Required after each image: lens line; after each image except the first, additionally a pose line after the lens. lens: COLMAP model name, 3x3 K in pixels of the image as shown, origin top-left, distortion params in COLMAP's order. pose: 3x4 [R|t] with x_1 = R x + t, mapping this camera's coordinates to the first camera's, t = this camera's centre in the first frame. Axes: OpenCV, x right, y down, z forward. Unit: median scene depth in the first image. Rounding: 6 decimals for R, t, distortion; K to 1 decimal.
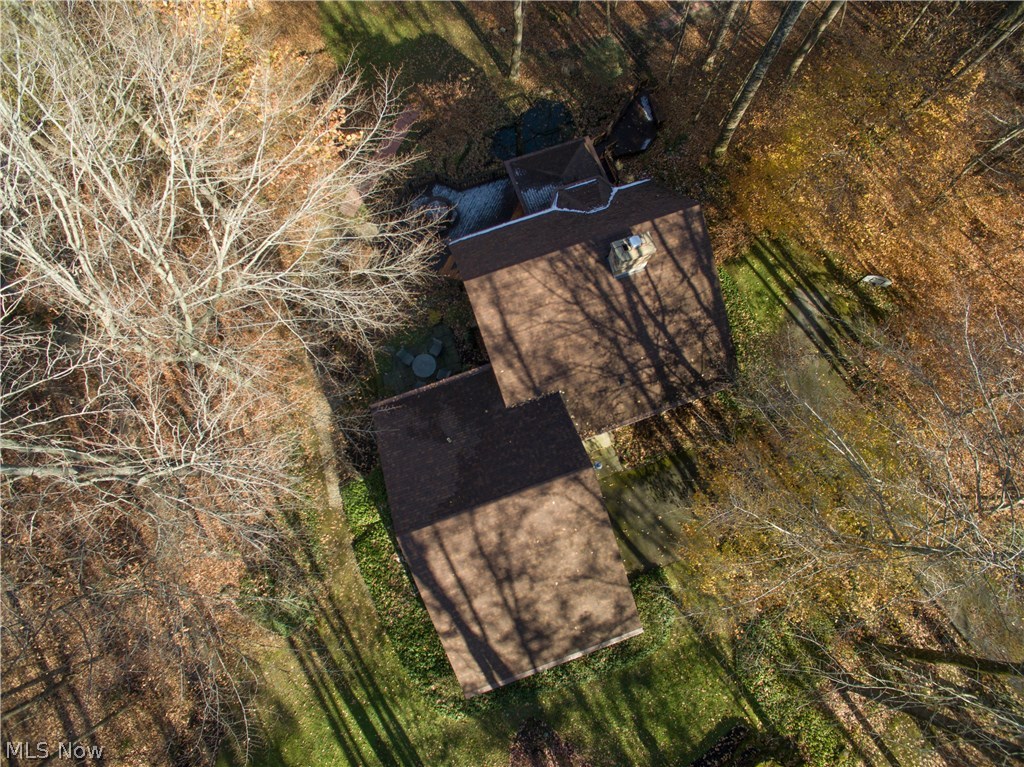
lens RADIAL K [[585.0, 0, 512.0], [0, 585.0, 383.5], [0, 0, 1]] dist [-0.057385, 0.000116]
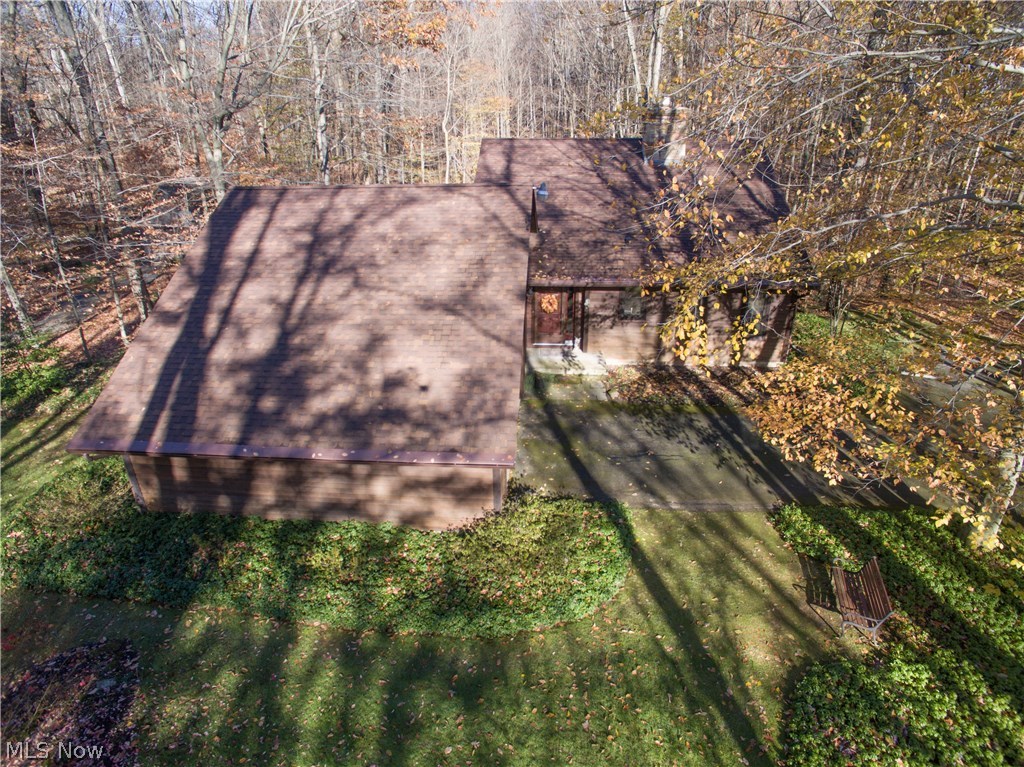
lens RADIAL K [[585.0, 0, 512.0], [0, 585.0, 383.5], [0, 0, 1]] dist [-0.057385, 0.000116]
pose [[0.911293, 0.176893, -0.371826, 0.370146], [-0.403557, 0.563041, -0.721198, 0.698807], [0.081779, 0.807275, 0.584482, 0.753045]]
